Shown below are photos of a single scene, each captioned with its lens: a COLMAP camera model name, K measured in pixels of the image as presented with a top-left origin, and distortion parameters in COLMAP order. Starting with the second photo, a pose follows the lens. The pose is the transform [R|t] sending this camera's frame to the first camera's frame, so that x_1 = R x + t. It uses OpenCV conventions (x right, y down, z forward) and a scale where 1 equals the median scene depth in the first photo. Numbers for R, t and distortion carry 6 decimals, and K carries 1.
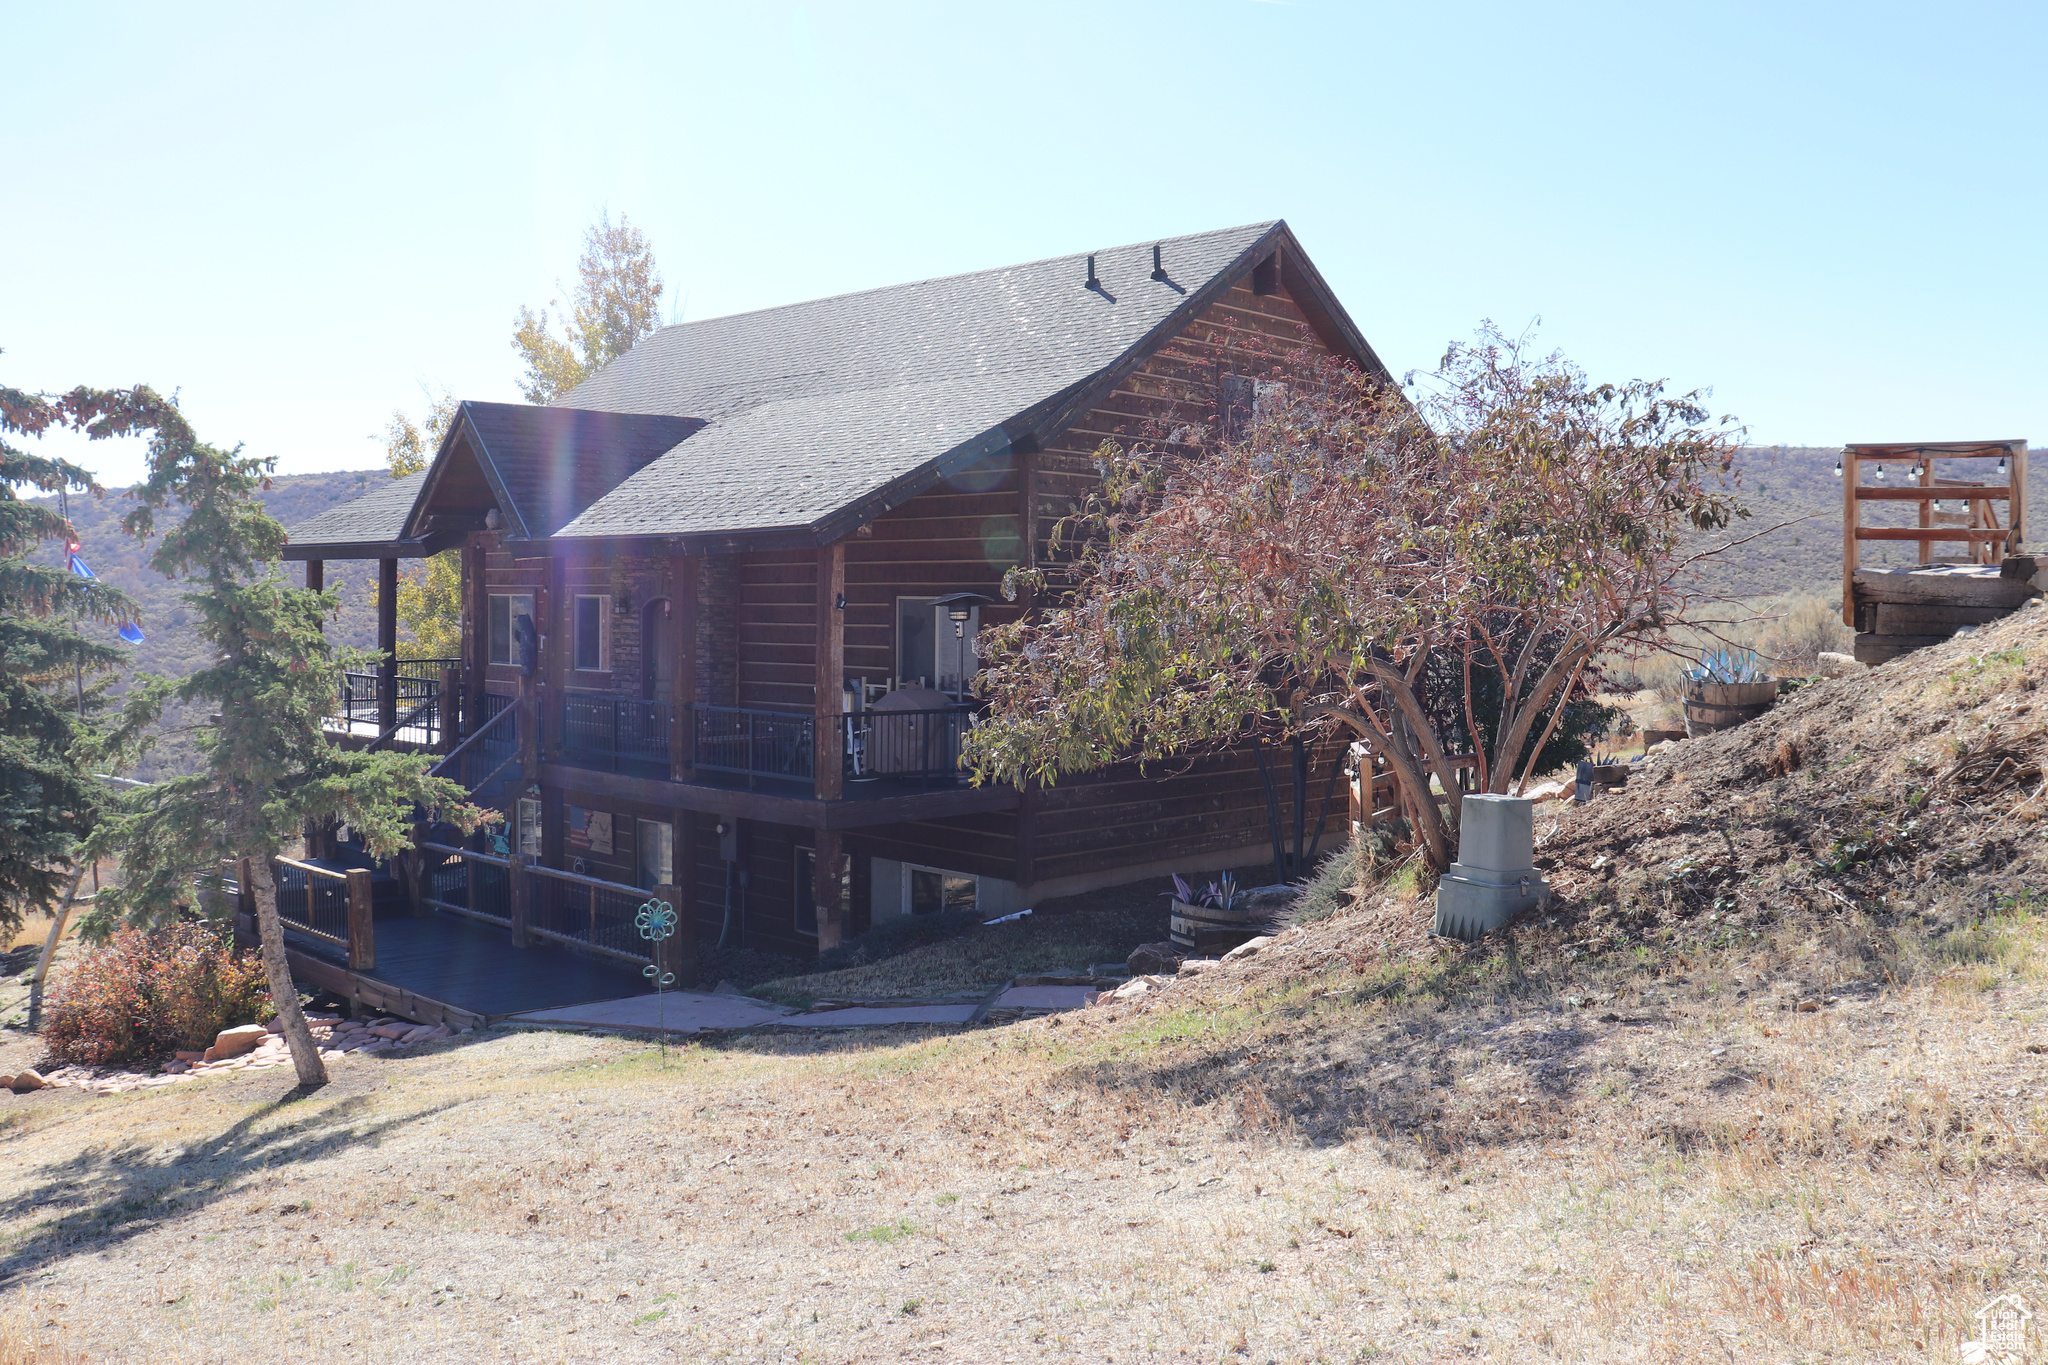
lens RADIAL K [[1755.4, 0, 1024.0], [0, 1755.4, 682.5], [0, 0, 1]] dist [-0.176246, 0.196481]
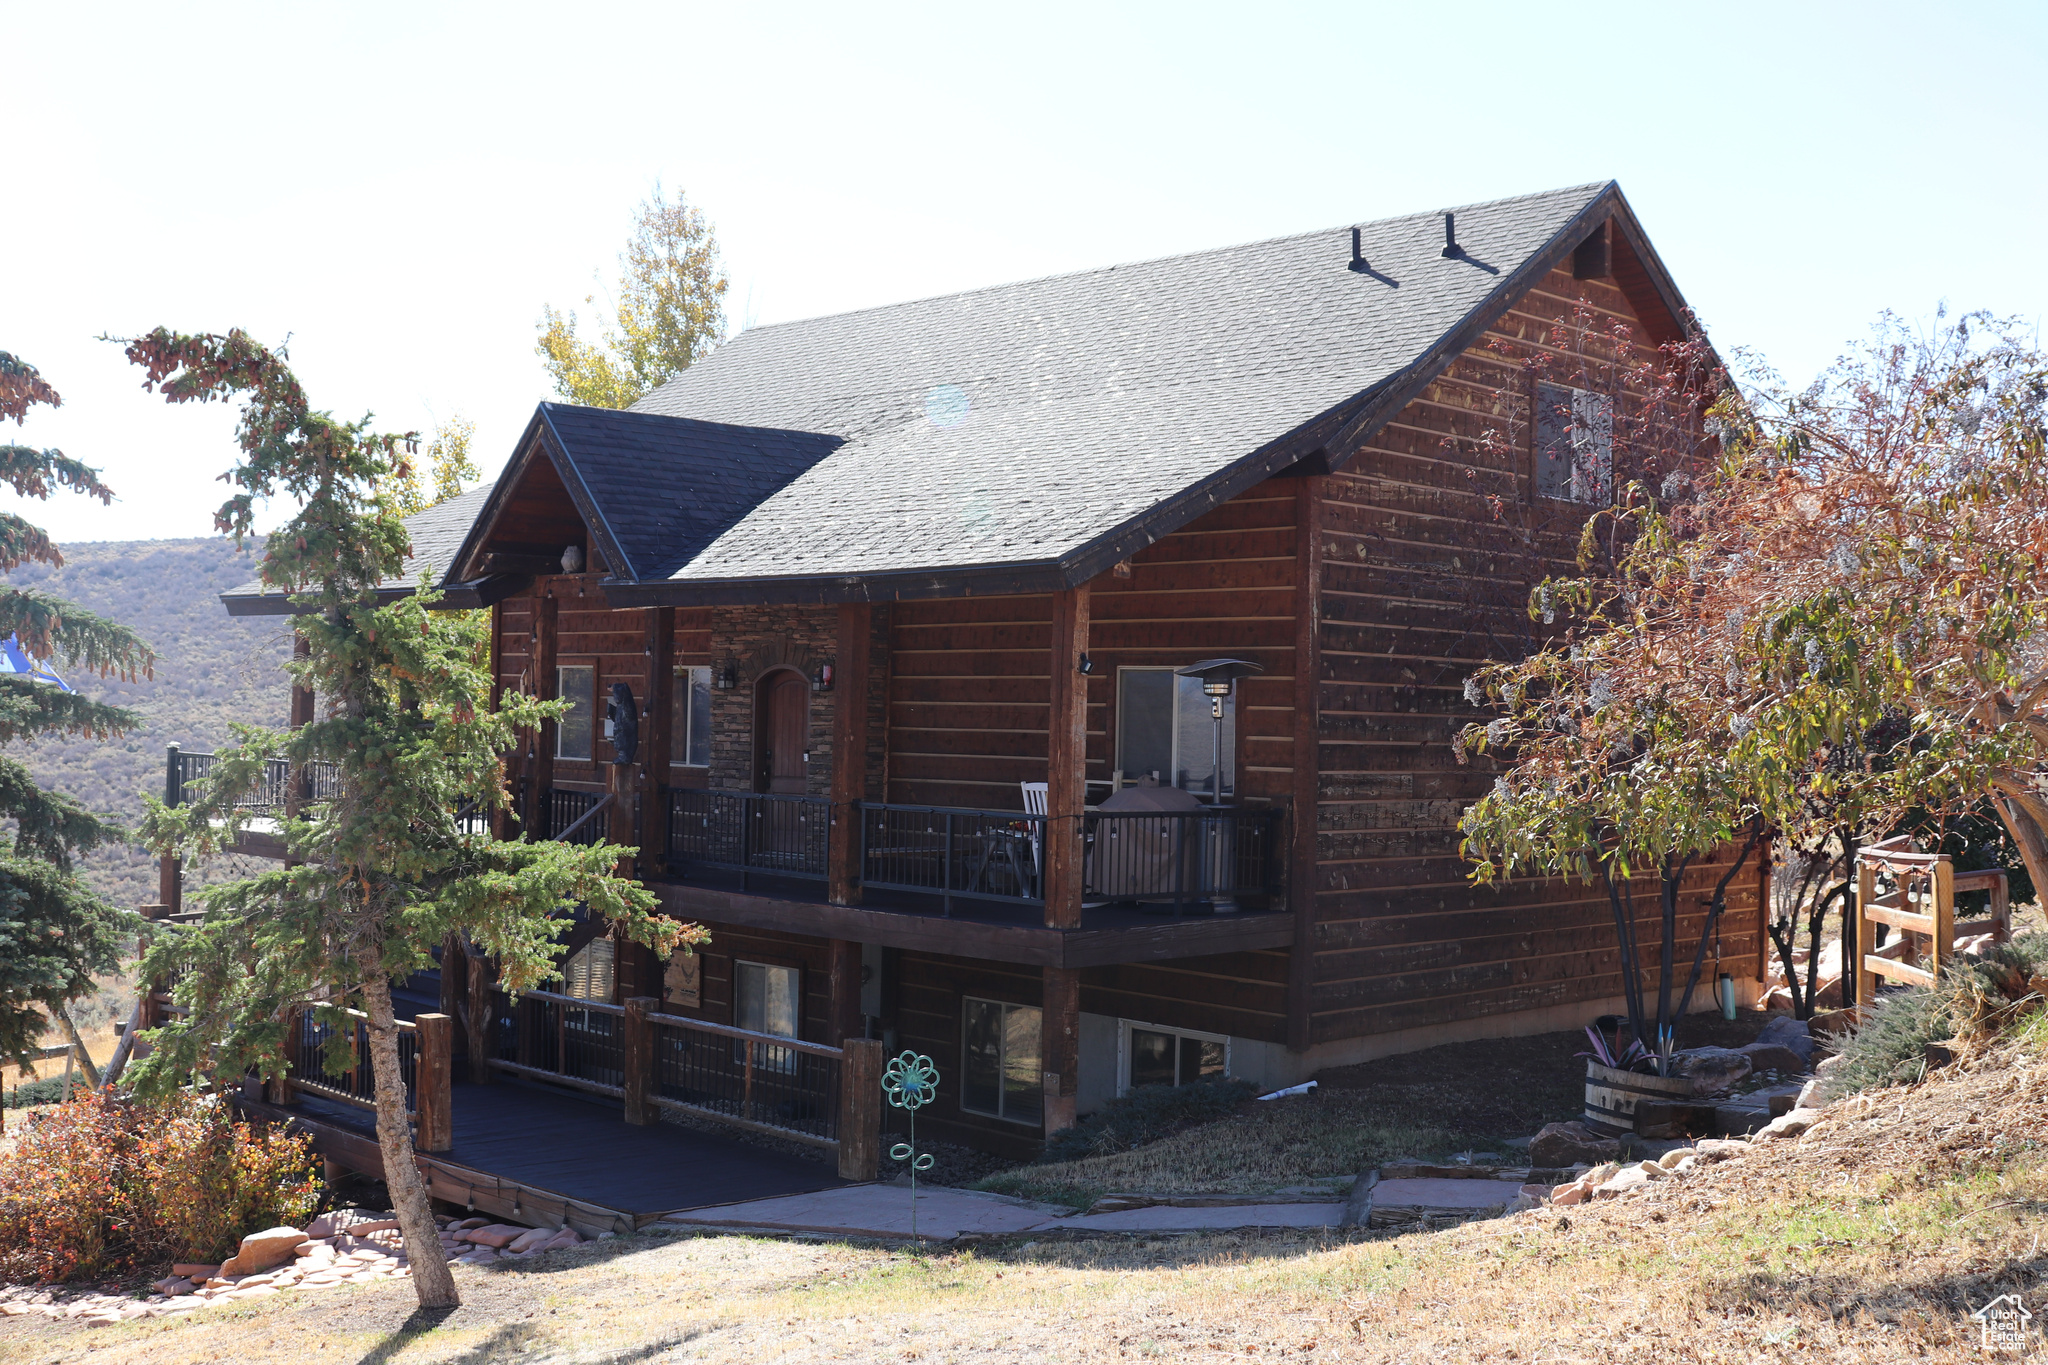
lens RADIAL K [[2206.5, 0, 1024.0], [0, 2206.5, 682.5], [0, 0, 1]] dist [-0.112680, 0.293347]
pose [[0.999646, 0.011084, -0.024199, -0.107935], [-0.012507, 0.998152, -0.059462, 0.018398], [0.023495, 0.059744, 0.997937, 0.054818]]
